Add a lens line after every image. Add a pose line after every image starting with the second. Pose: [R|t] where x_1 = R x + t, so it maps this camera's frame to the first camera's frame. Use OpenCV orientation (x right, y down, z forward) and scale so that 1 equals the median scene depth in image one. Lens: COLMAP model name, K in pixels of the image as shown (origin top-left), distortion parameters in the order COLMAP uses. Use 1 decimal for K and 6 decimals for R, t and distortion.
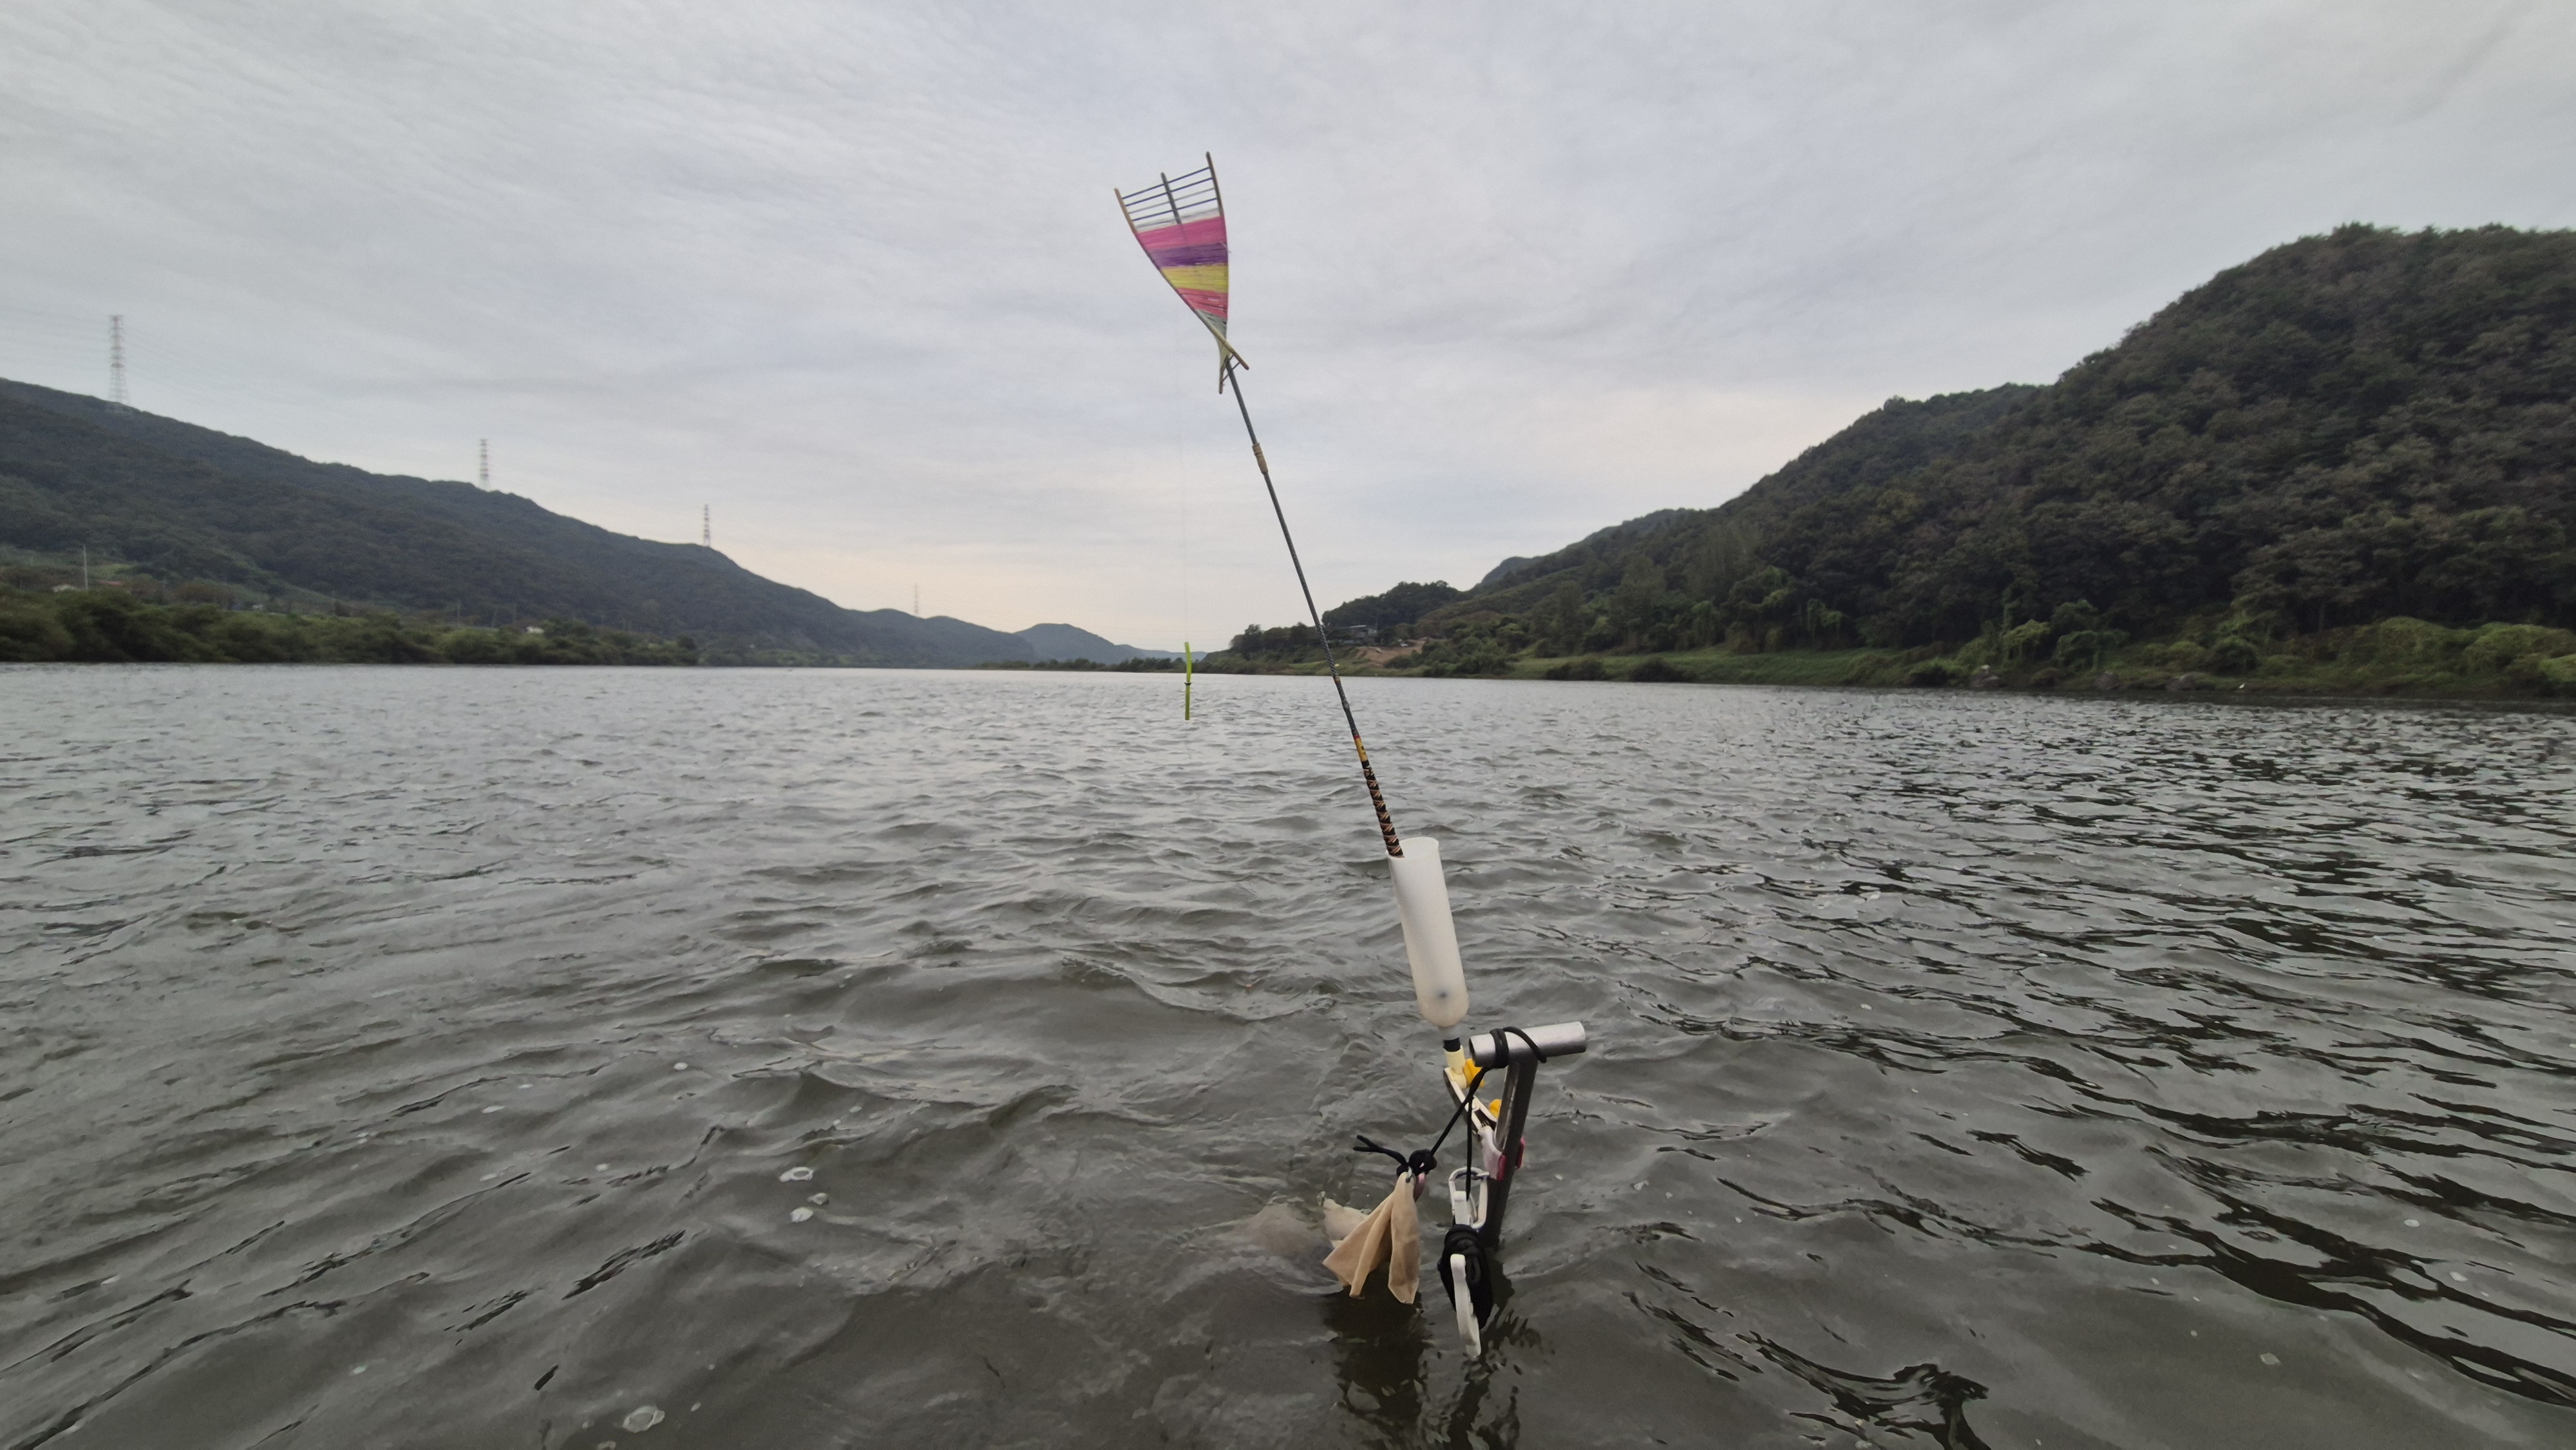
lens RADIAL K [[1061.4, 0, 1281.3], [0, 1061.4, 733.6], [0, 0, 1]] dist [0.001663, -0.000851]
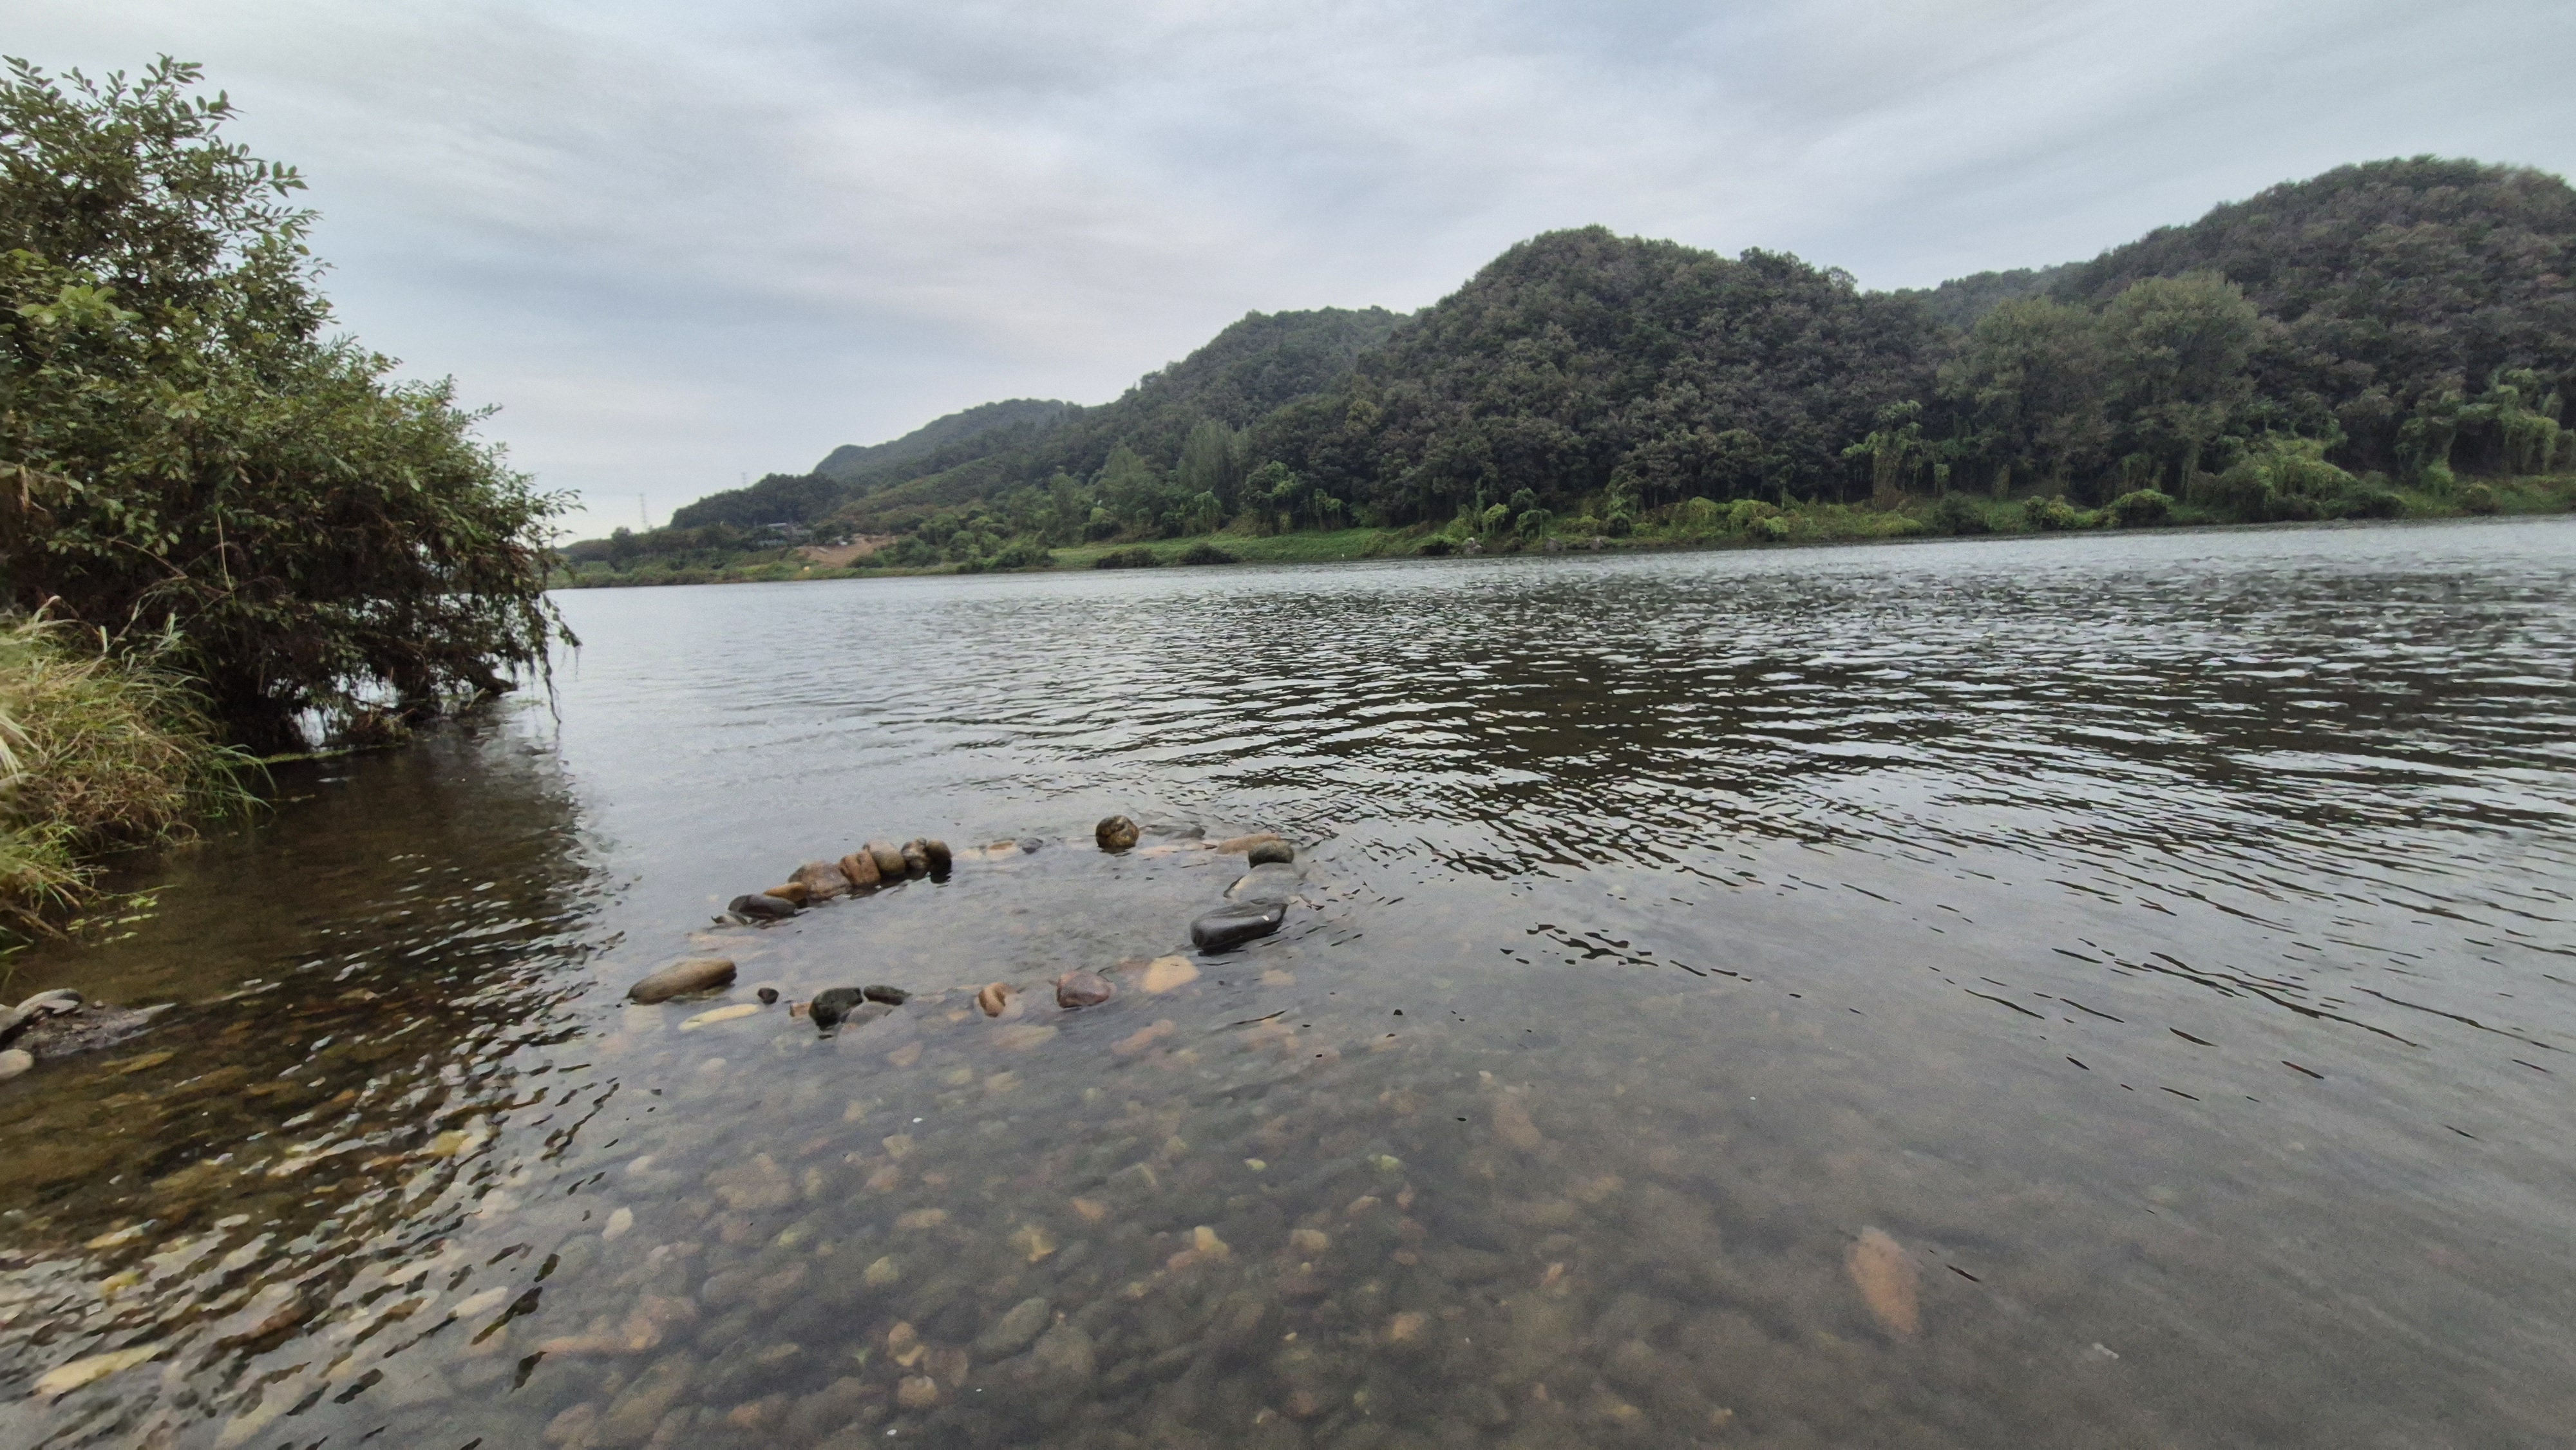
lens RADIAL K [[1061.4, 0, 1284.1], [0, 1061.4, 725.6], [0, 0, 1]] dist [0.001663, -0.000851]
pose [[0.809775, -0.140606, 0.569644, -0.280980], [0.086461, 0.988859, 0.121172, -0.010131], [-0.580335, -0.048870, 0.812910, 0.019891]]
